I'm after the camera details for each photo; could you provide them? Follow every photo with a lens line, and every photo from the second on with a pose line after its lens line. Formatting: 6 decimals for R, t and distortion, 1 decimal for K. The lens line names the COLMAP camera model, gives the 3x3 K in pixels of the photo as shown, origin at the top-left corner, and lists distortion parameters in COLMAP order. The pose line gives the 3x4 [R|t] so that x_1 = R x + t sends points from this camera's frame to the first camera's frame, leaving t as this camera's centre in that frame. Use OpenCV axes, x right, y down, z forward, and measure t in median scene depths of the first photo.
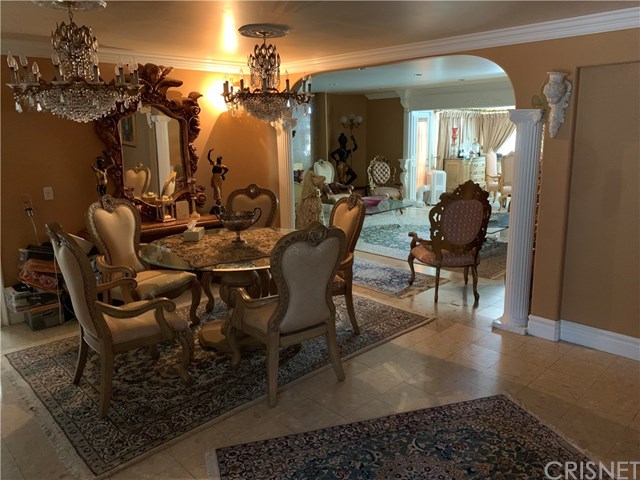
lens RADIAL K [[493.0, 0, 313.7], [0, 493.0, 242.5], [0, 0, 1]] dist [0.041611, -0.036252]
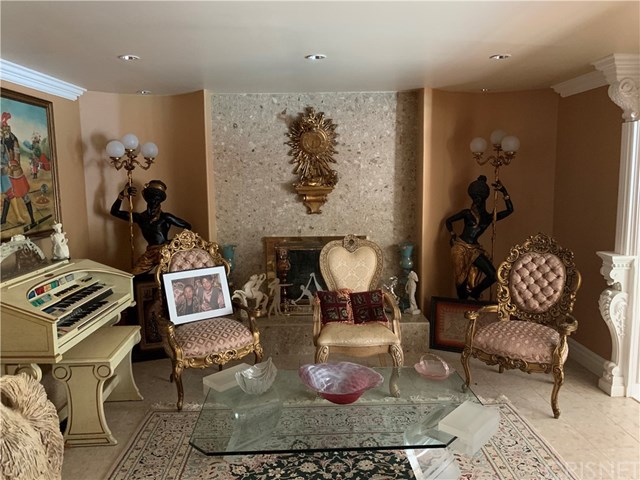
lens RADIAL K [[493.0, 0, 319.9], [0, 493.0, 235.4], [0, 0, 1]] dist [0.041611, -0.036252]
pose [[0.736030, 0.104652, -0.668811, 0.255982], [-0.158430, 0.987170, -0.019885, -0.137526], [0.658149, 0.120596, 0.743167, 0.583550]]
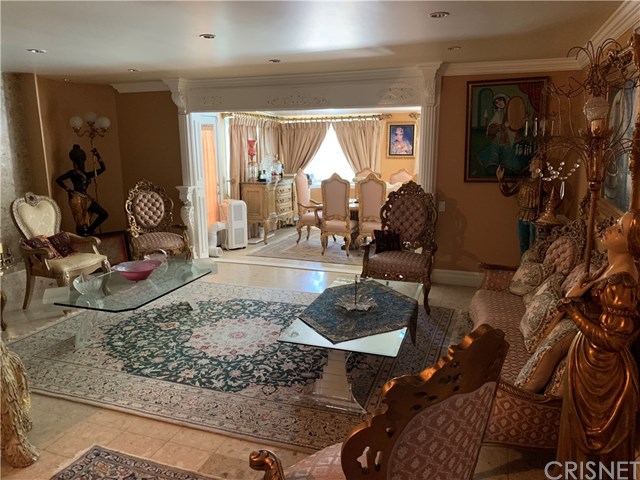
lens RADIAL K [[493.0, 0, 317.4], [0, 493.0, 241.0], [0, 0, 1]] dist [0.041611, -0.036252]
pose [[0.896951, -0.072147, 0.436203, 0.049481], [0.084205, 0.996414, -0.008343, -0.075238], [-0.434037, 0.044214, 0.899810, 0.335657]]
